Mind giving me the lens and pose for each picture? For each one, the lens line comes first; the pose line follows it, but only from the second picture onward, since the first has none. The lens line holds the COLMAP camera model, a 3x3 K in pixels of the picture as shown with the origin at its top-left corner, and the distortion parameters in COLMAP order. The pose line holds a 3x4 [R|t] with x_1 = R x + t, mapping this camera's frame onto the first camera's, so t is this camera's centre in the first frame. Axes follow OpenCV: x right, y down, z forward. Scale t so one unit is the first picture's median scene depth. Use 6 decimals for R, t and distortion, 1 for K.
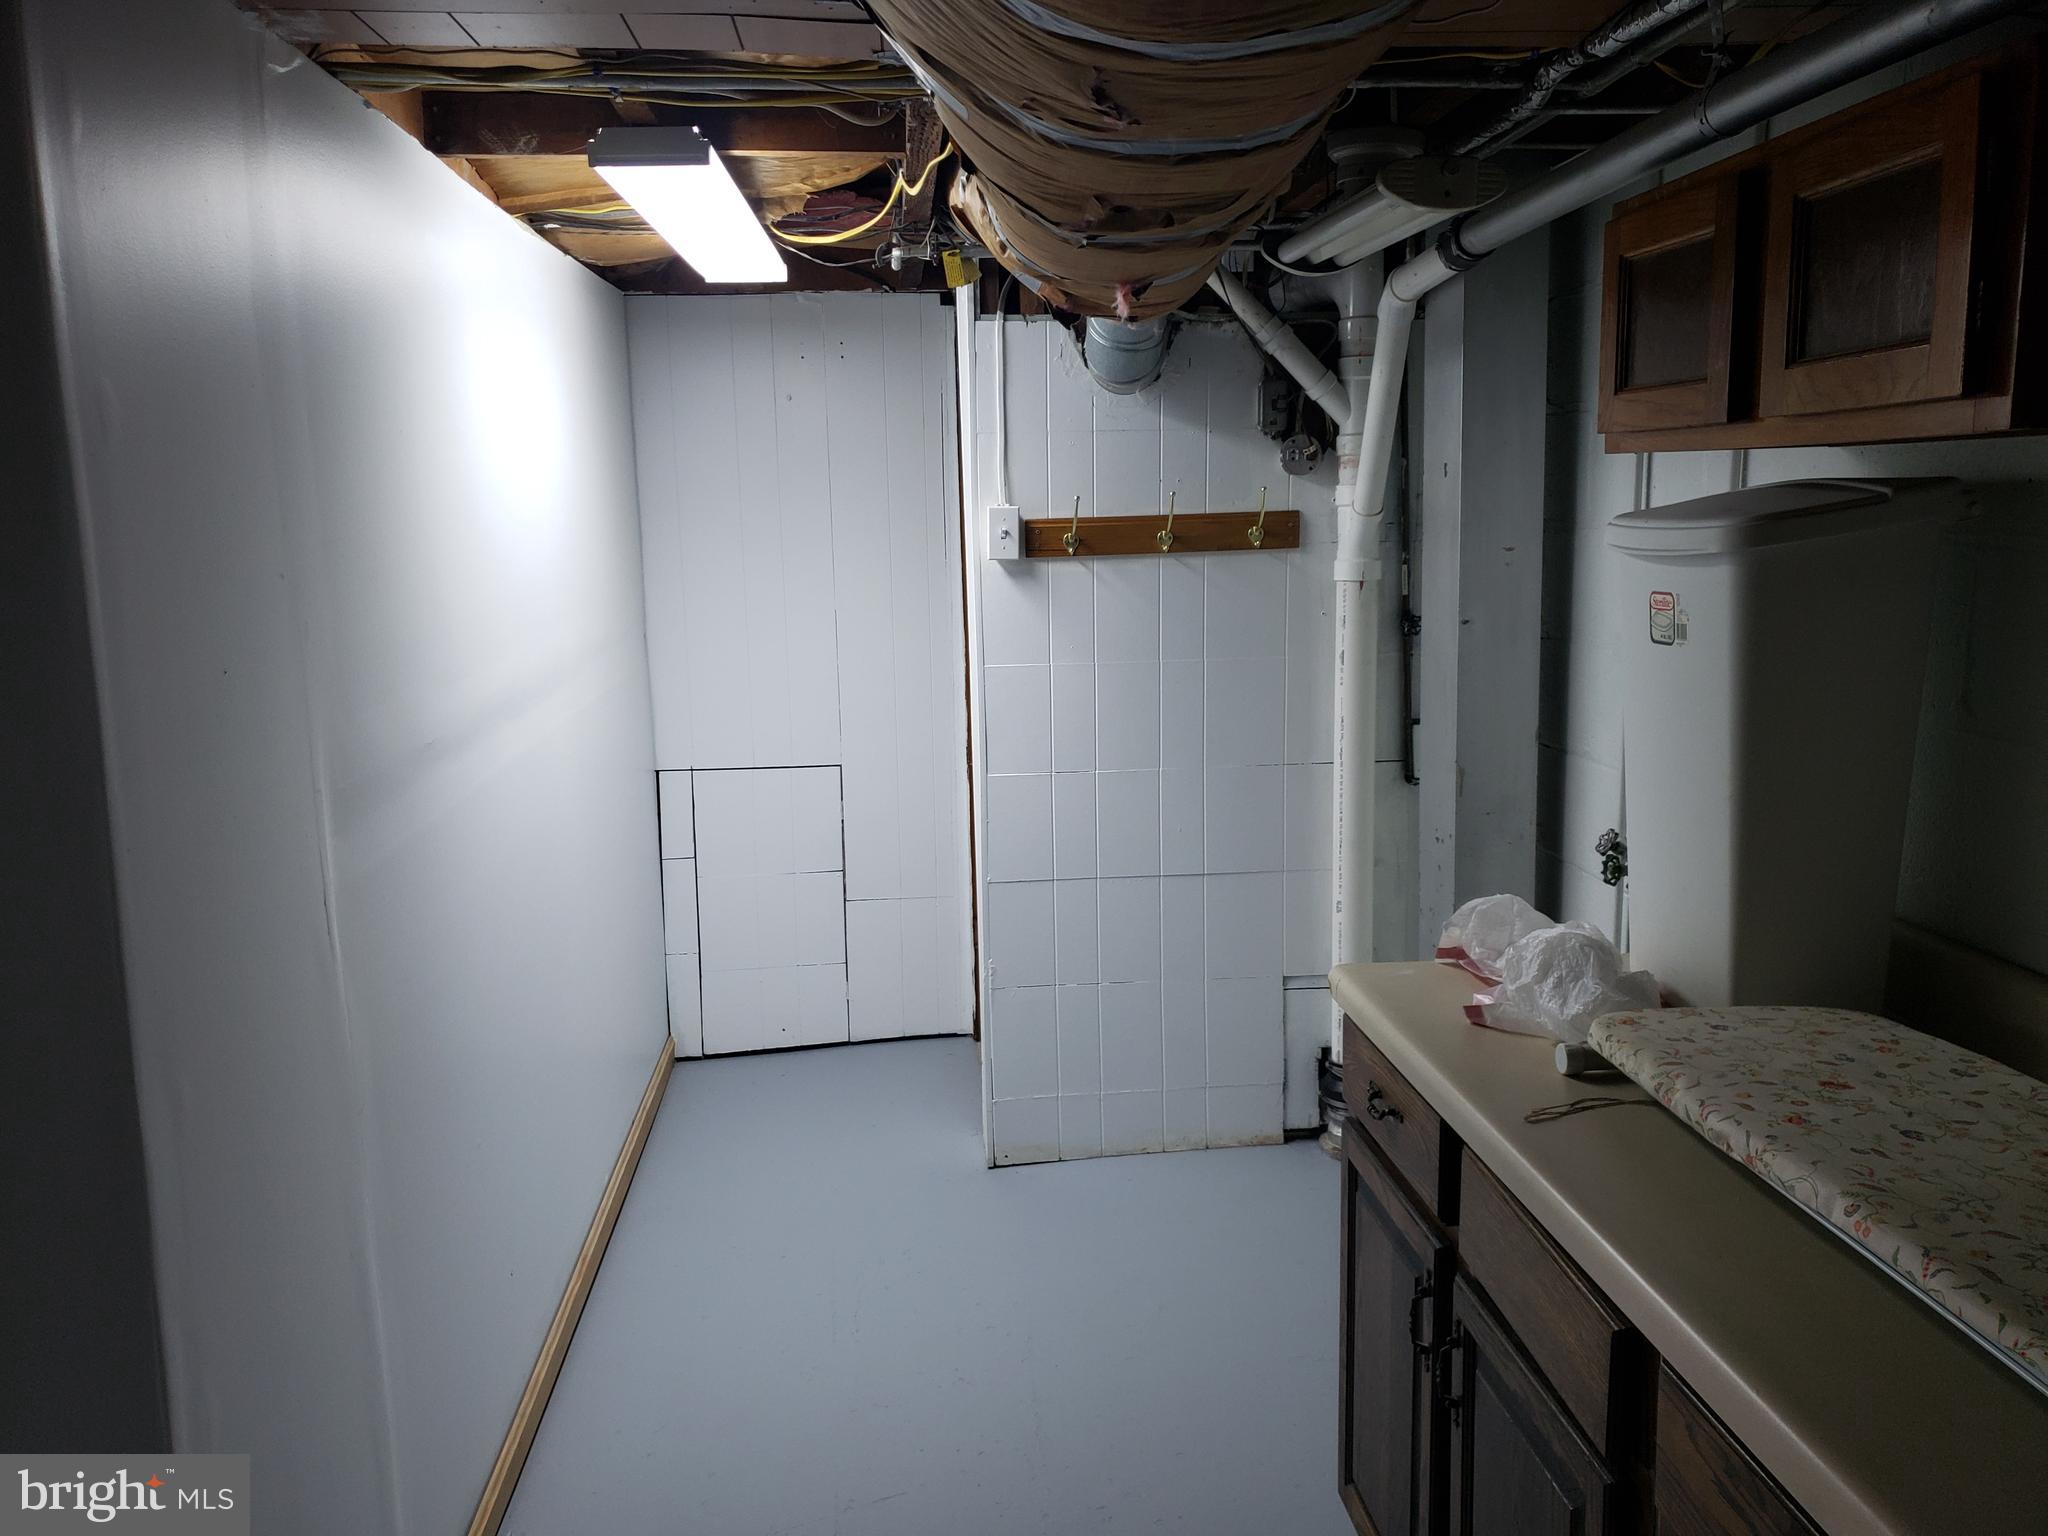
lens RADIAL K [[1584.6, 0, 1024.0], [0, 1584.6, 768.0], [0, 0, 1]] dist [0.017114, 0.002374]
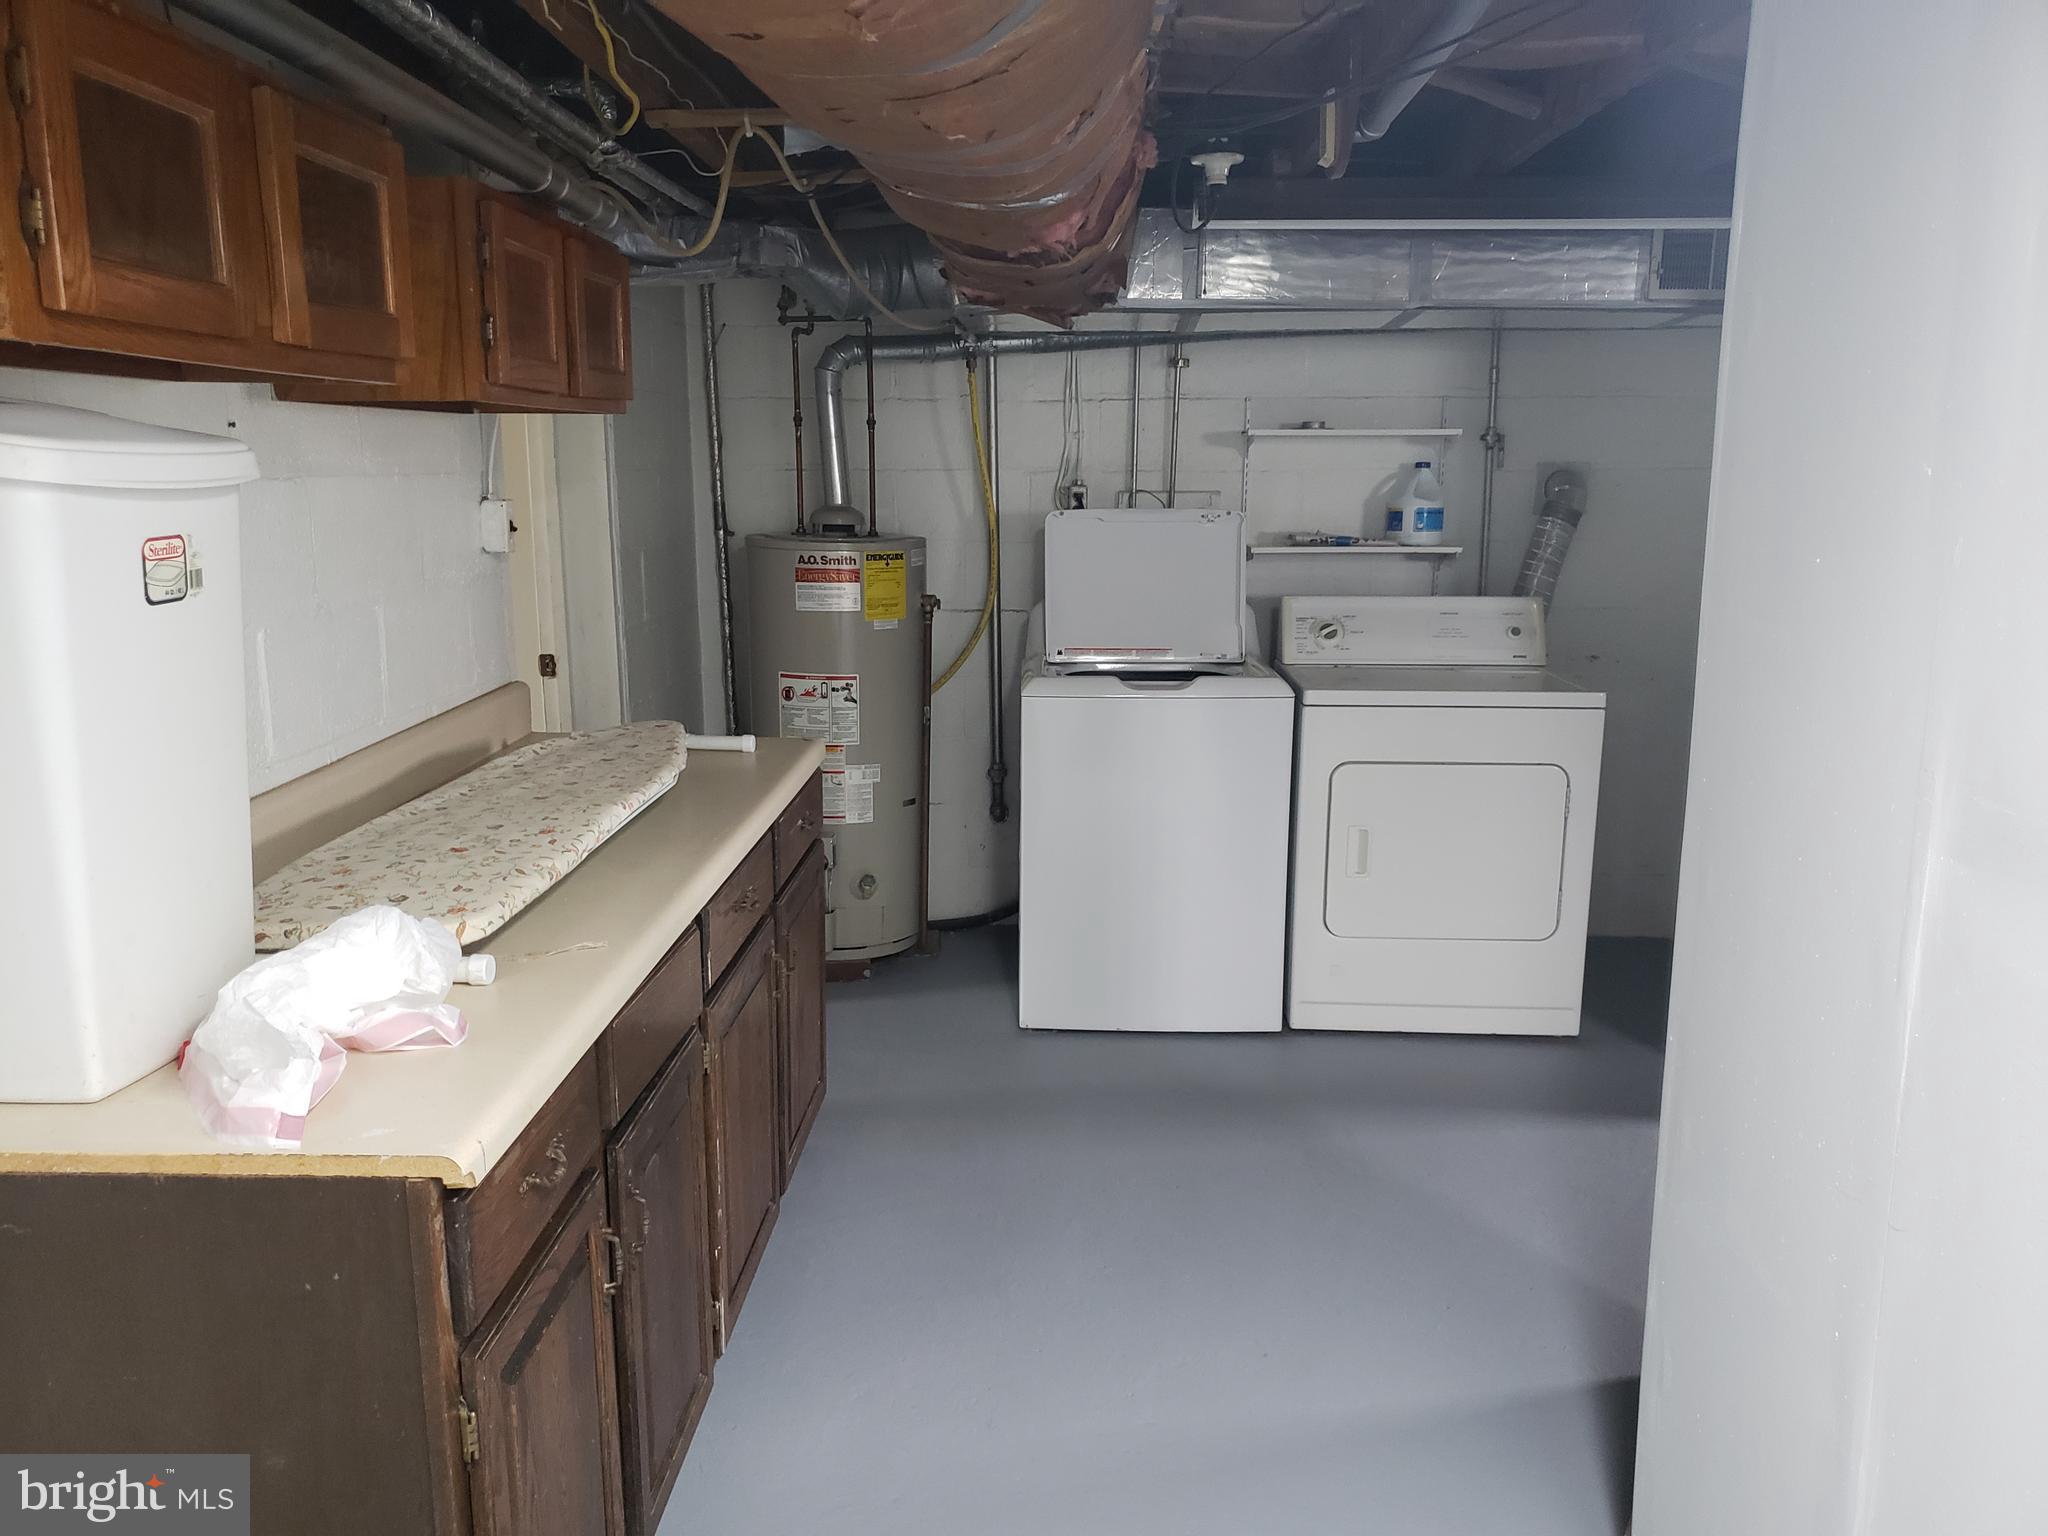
lens RADIAL K [[1584.6, 0, 1024.0], [0, 1584.6, 768.0], [0, 0, 1]] dist [0.017114, 0.002374]
pose [[-0.992749, 0.000542, 0.120206, -0.122673], [0.042768, 0.936150, 0.348989, -0.268029], [-0.112342, 0.351600, -0.929385, 1.773396]]
